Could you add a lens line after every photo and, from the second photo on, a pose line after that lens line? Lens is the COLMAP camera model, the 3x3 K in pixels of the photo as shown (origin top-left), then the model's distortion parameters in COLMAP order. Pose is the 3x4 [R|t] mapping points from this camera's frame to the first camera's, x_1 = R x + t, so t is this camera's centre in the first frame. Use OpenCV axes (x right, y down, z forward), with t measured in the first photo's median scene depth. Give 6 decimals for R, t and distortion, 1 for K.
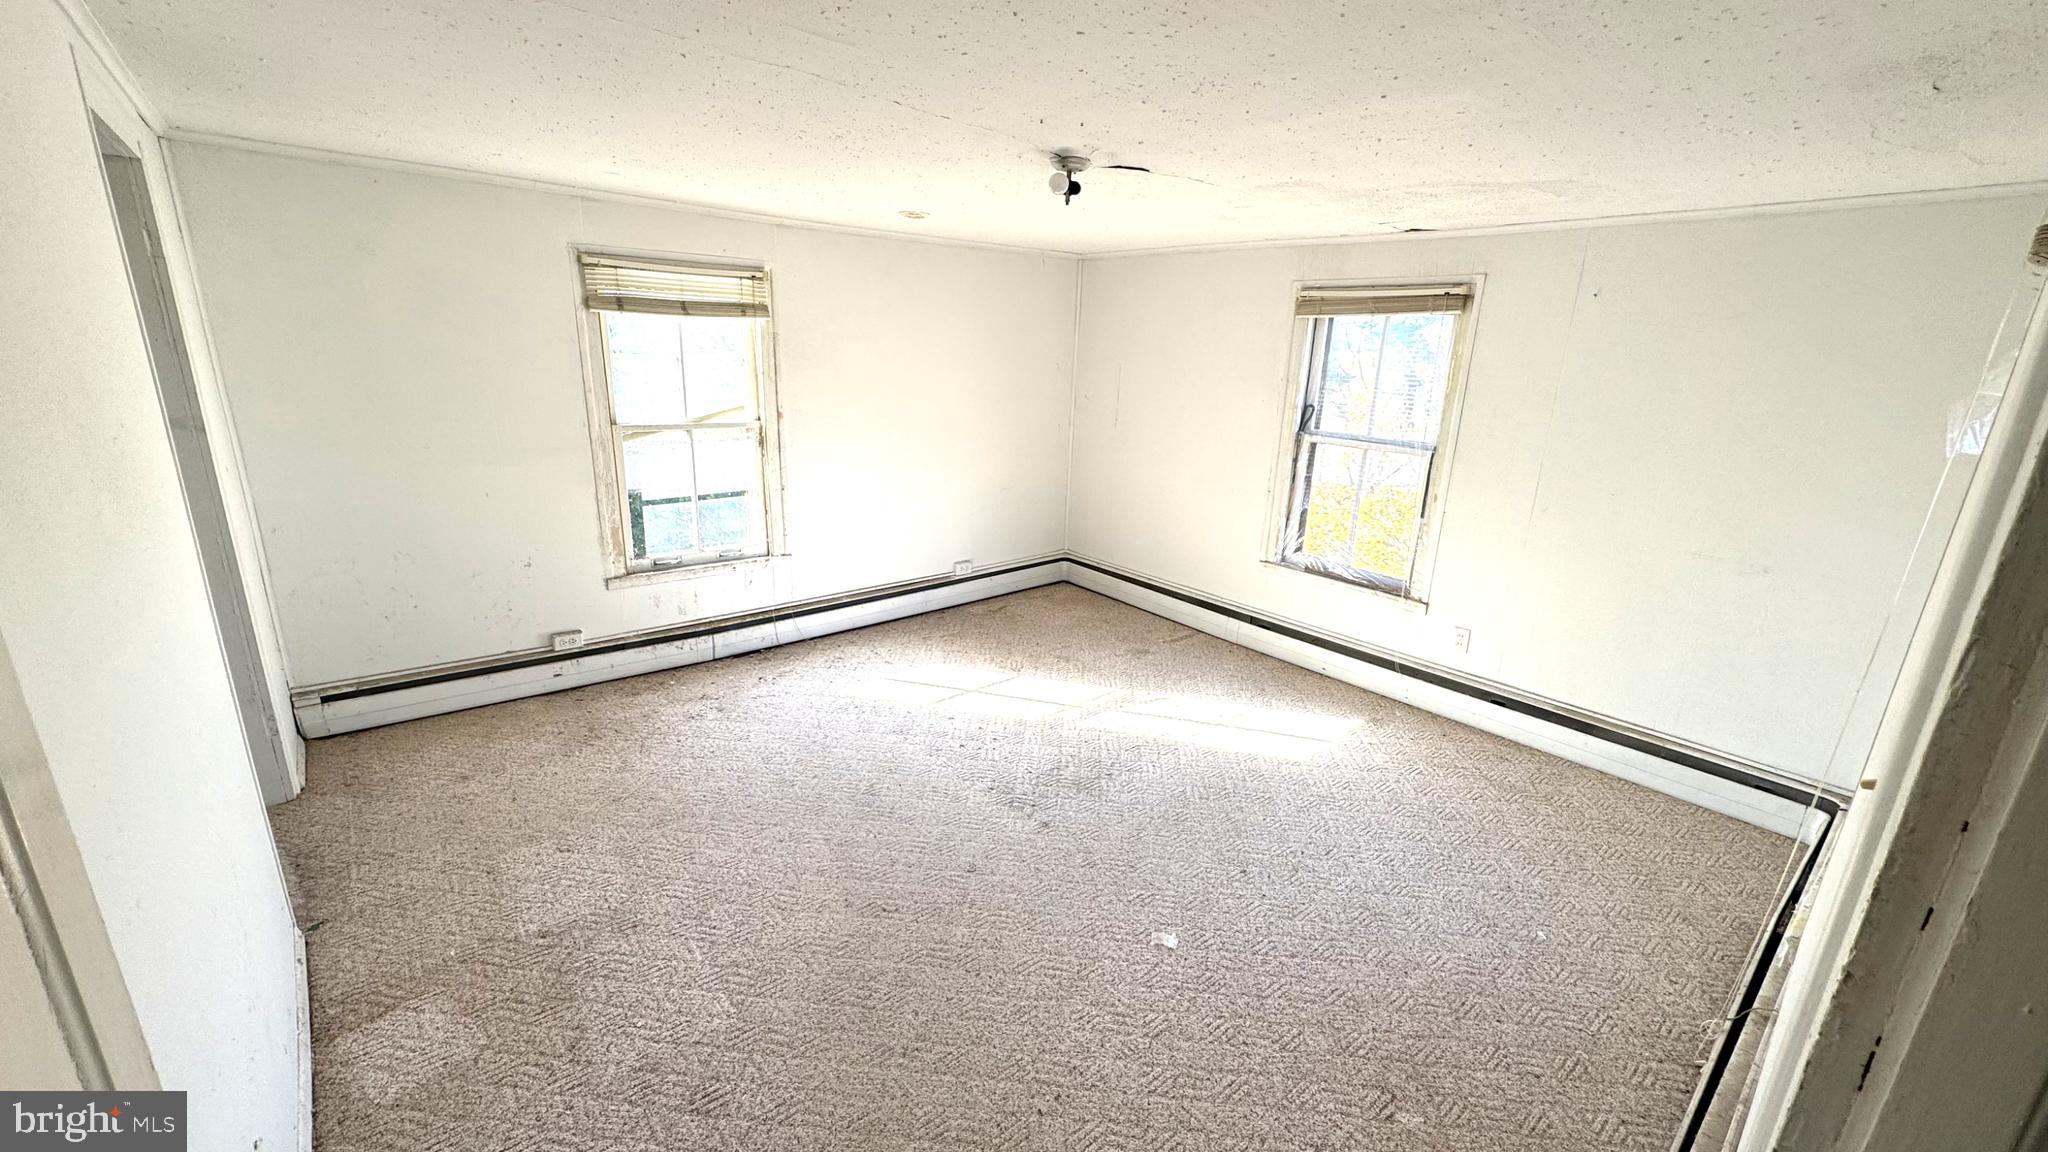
lens RADIAL K [[817.8, 0, 1024.0], [0, 817.8, 581.3], [0, 0, 1]] dist [0.009136, -0.000050]
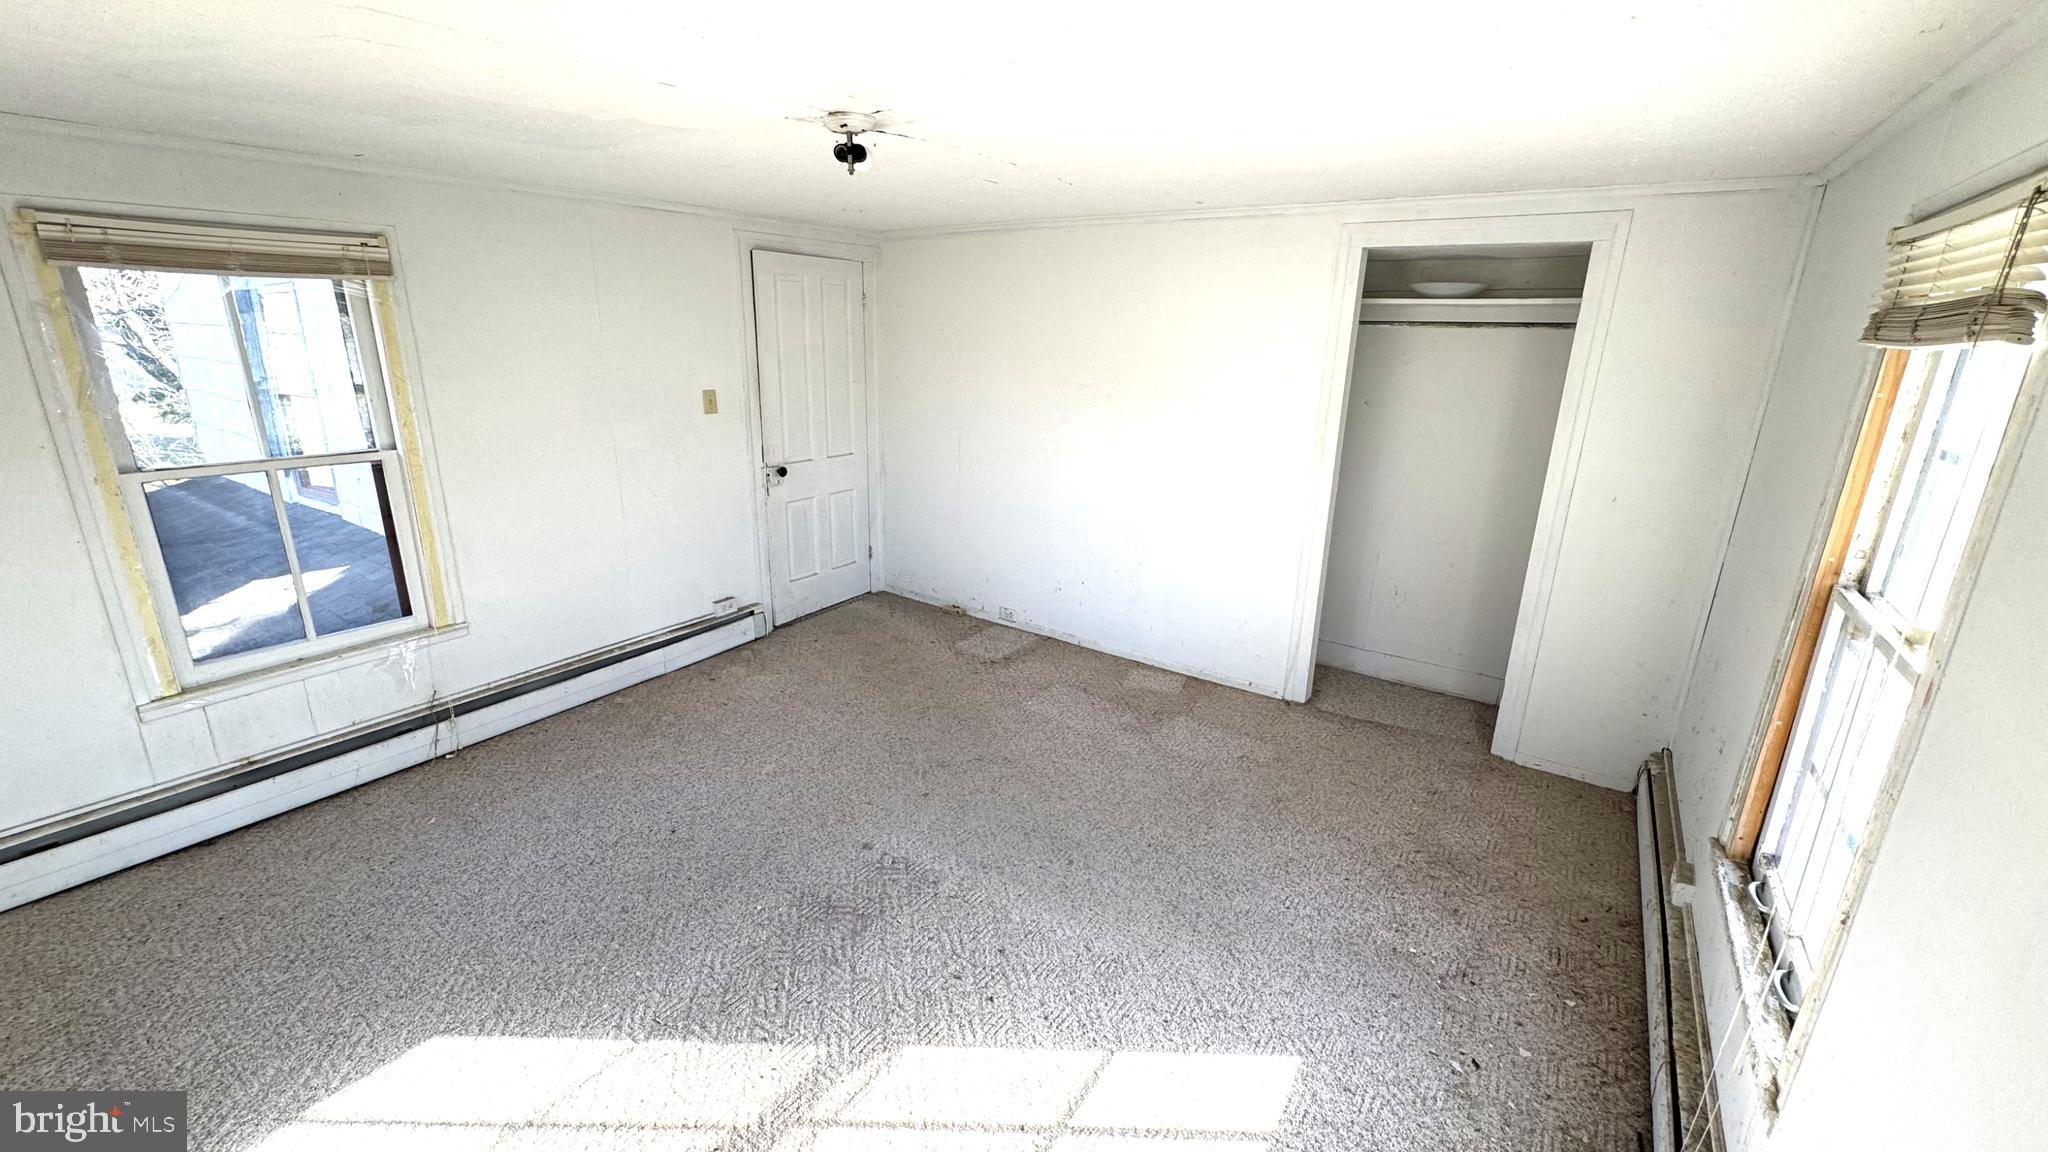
lens RADIAL K [[817.8, 0, 1023.4], [0, 817.8, 570.4], [0, 0, 1]] dist [0.009136, -0.000050]
pose [[-0.965198, 0.020263, -0.260735, 0.078801], [-0.122835, 0.845049, 0.520388, -0.428288], [0.230879, 0.534304, -0.813151, 1.413671]]
